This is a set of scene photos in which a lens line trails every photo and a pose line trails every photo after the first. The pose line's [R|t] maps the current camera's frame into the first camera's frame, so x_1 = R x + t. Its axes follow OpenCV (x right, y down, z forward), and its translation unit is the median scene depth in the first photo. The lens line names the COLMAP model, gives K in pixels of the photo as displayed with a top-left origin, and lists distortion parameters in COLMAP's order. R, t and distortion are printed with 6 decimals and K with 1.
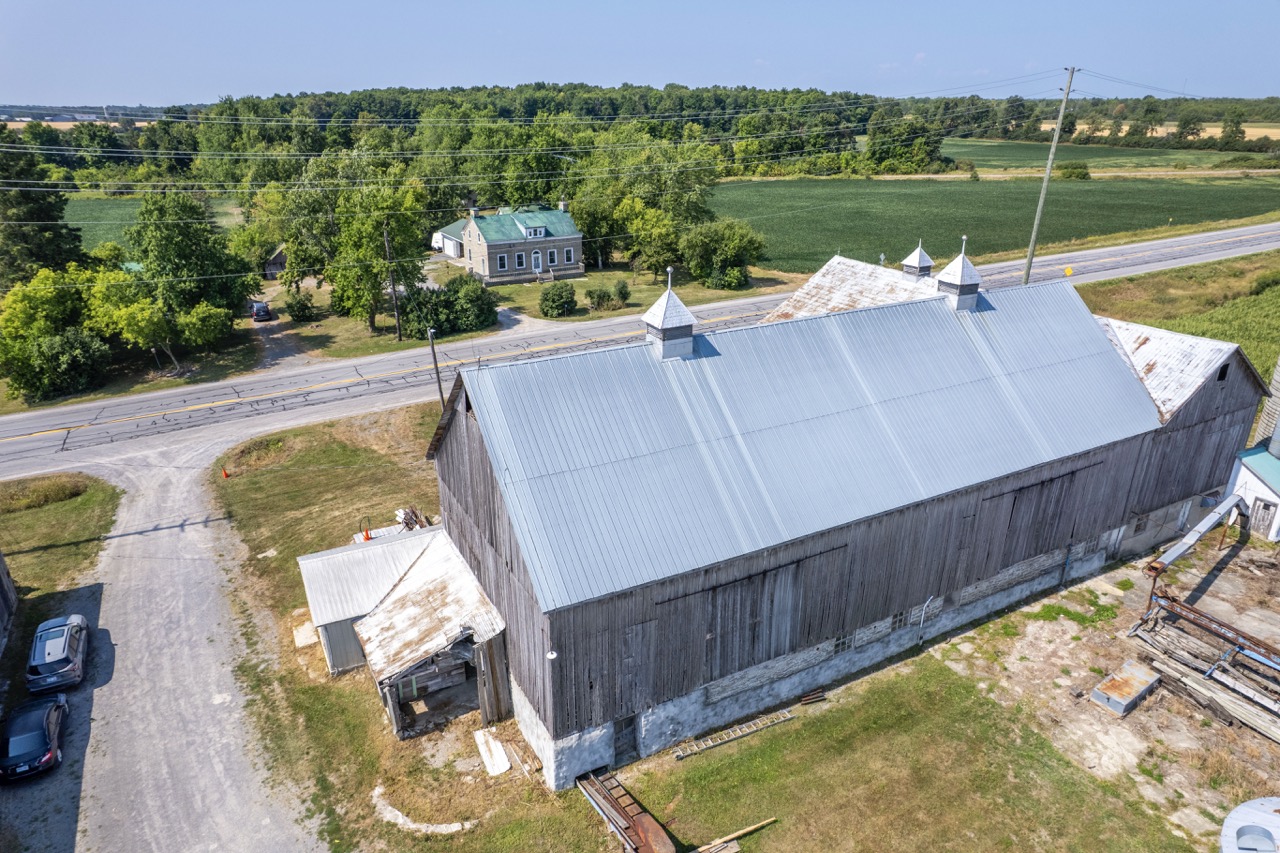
lens RADIAL K [[817.4, 0, 635.8], [0, 817.4, 431.0], [0, 0, 1]] dist [-0.085436, 0.077263]
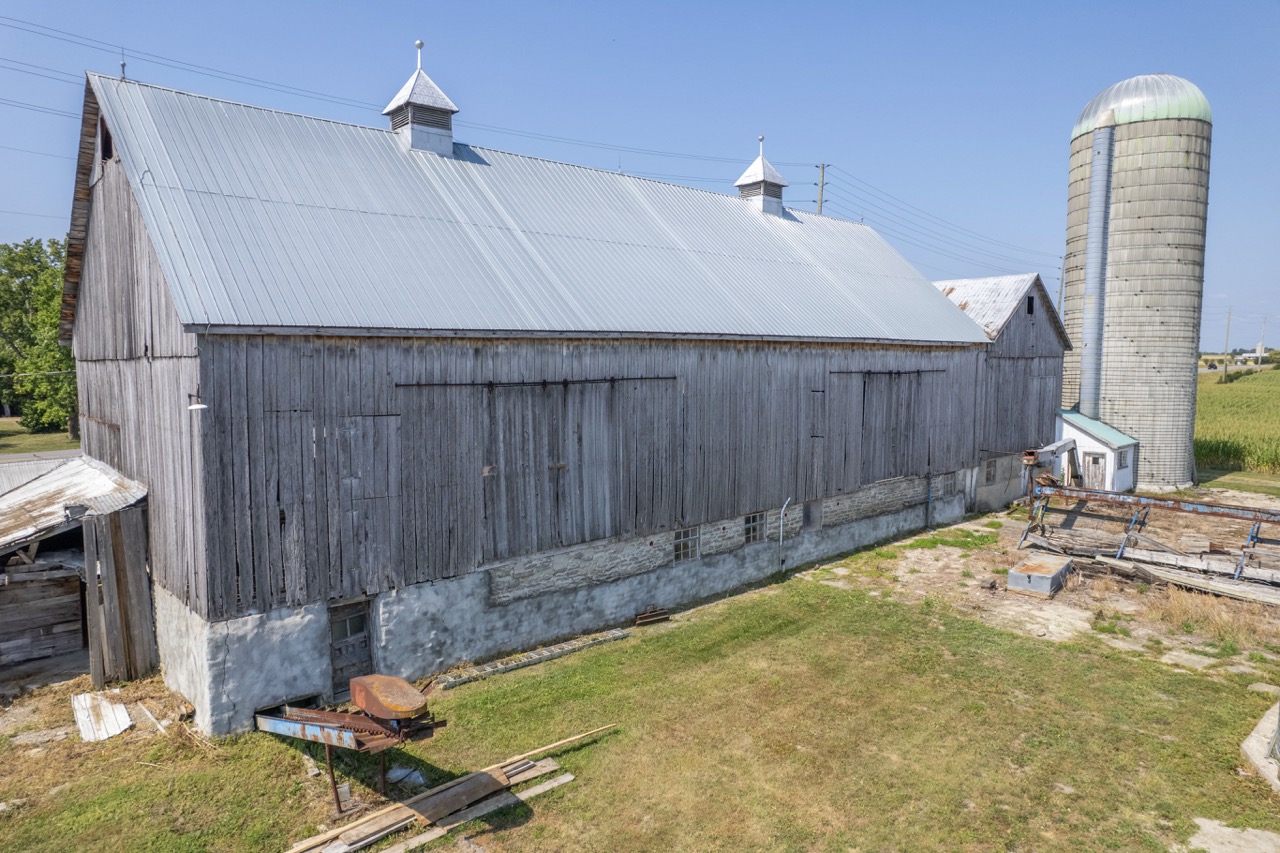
lens RADIAL K [[821.9, 0, 635.2], [0, 821.9, 424.0], [0, 0, 1]] dist [-0.065130, 0.044203]
pose [[0.966961, -0.021527, 0.254012, 0.036978], [0.095080, 0.954983, -0.281011, 0.384564], [-0.236528, 0.295878, 0.925479, 0.339109]]
